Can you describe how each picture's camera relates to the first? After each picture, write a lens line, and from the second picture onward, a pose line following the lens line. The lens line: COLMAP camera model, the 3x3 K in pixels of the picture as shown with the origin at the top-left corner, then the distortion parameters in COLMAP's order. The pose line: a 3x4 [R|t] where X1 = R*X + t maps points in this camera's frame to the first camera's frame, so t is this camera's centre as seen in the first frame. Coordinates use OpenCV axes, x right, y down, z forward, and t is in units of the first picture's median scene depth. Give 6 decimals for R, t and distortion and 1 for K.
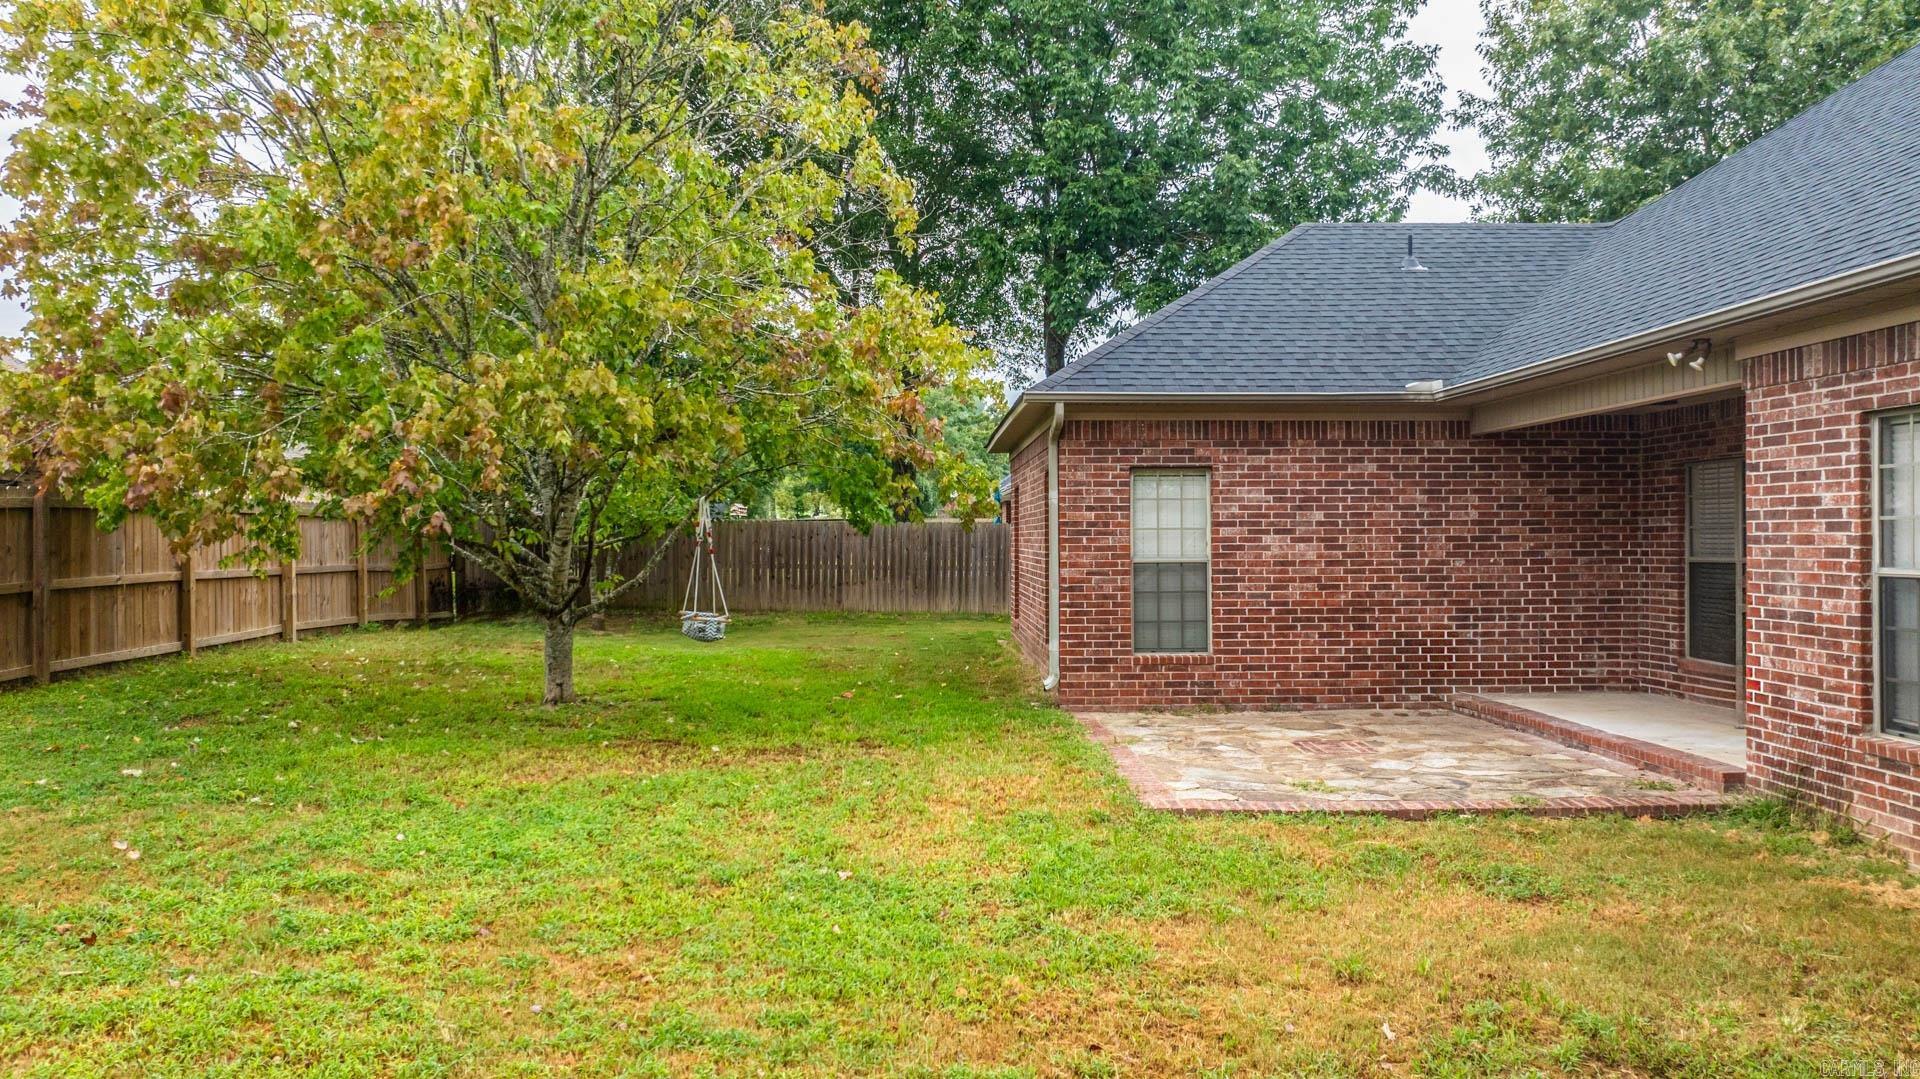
lens RADIAL K [[1354.6, 0, 960.0], [0, 1354.6, 539.5], [0, 0, 1]] dist [-0.008587, 0.002291]
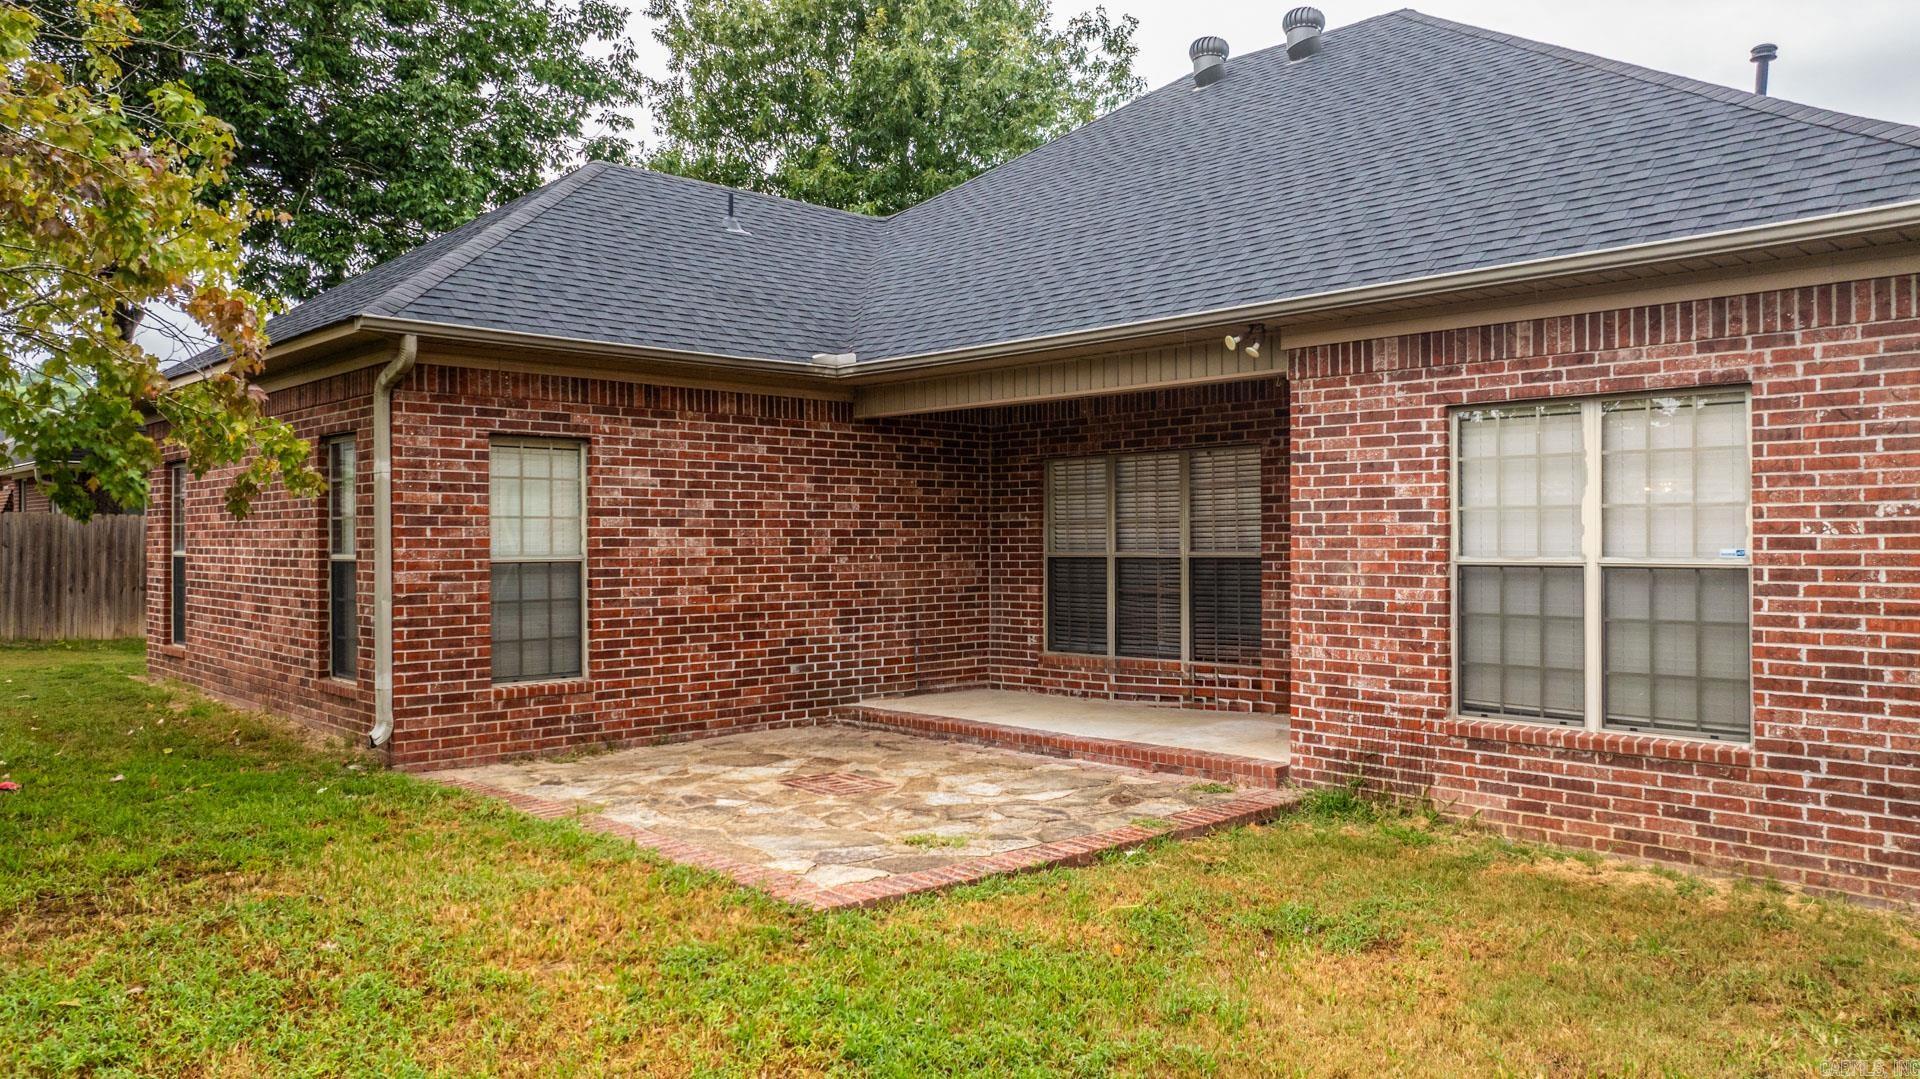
lens RADIAL K [[1354.6, 0, 960.0], [0, 1354.6, 539.5], [0, 0, 1]] dist [-0.008587, 0.002291]
pose [[0.746065, 0.002998, 0.665866, -0.174918], [-0.000983, 0.999994, -0.003400, 0.006842], [-0.665872, 0.001882, 0.746064, 0.278010]]
